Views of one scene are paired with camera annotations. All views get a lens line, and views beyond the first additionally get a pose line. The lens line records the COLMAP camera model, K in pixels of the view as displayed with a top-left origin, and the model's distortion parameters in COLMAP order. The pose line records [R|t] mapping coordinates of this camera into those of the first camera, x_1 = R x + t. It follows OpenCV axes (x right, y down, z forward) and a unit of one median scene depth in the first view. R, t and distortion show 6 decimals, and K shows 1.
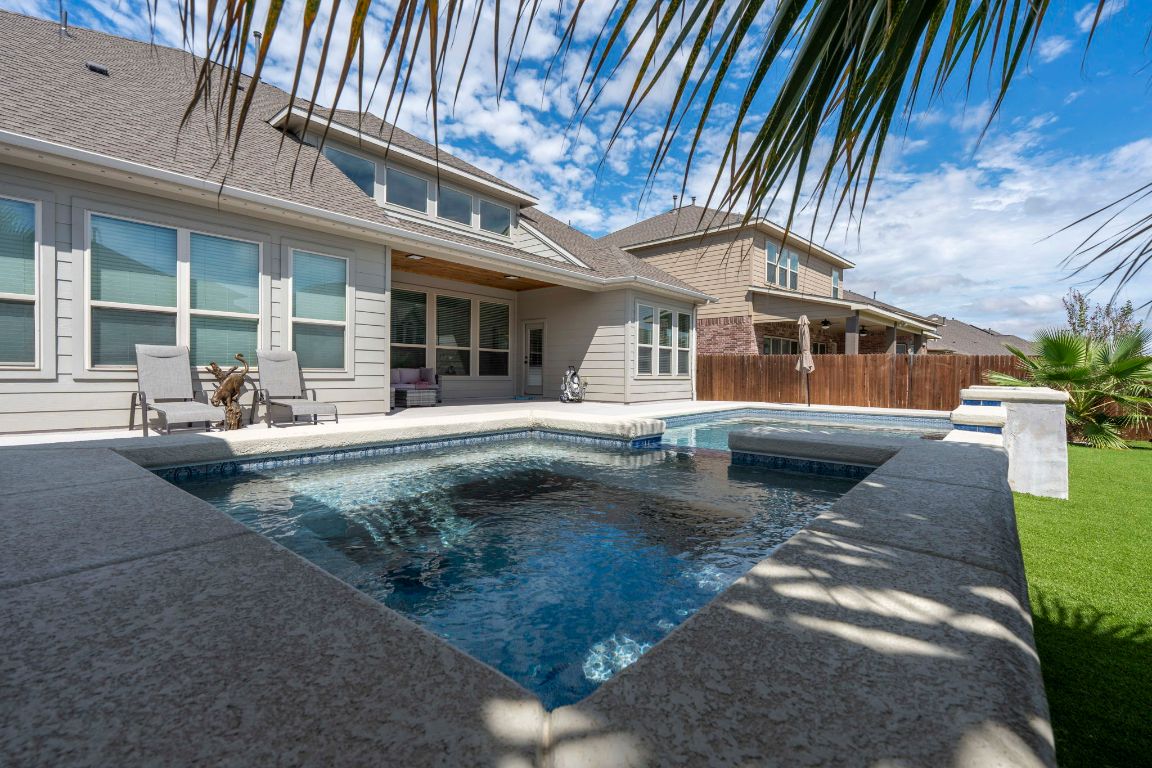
lens RADIAL K [[496.0, 0, 580.8], [0, 496.0, 380.7], [0, 0, 1]] dist [0.000951, -0.001145]
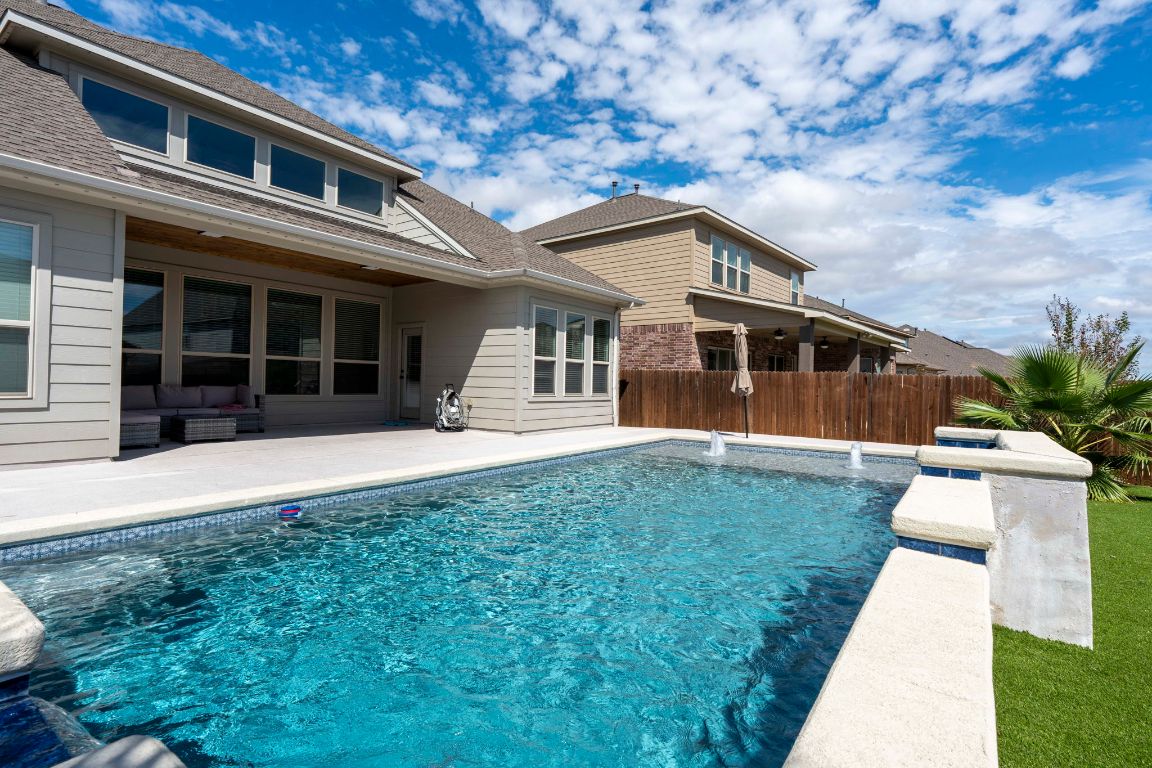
lens RADIAL K [[537.6, 0, 579.7], [0, 537.6, 378.8], [0, 0, 1]] dist [-0.002811, 0.000496]
pose [[0.997582, 0.008857, 0.068938, 0.121705], [-0.007332, 0.999724, -0.022340, -0.019516], [-0.069116, 0.021780, 0.997371, 0.146916]]
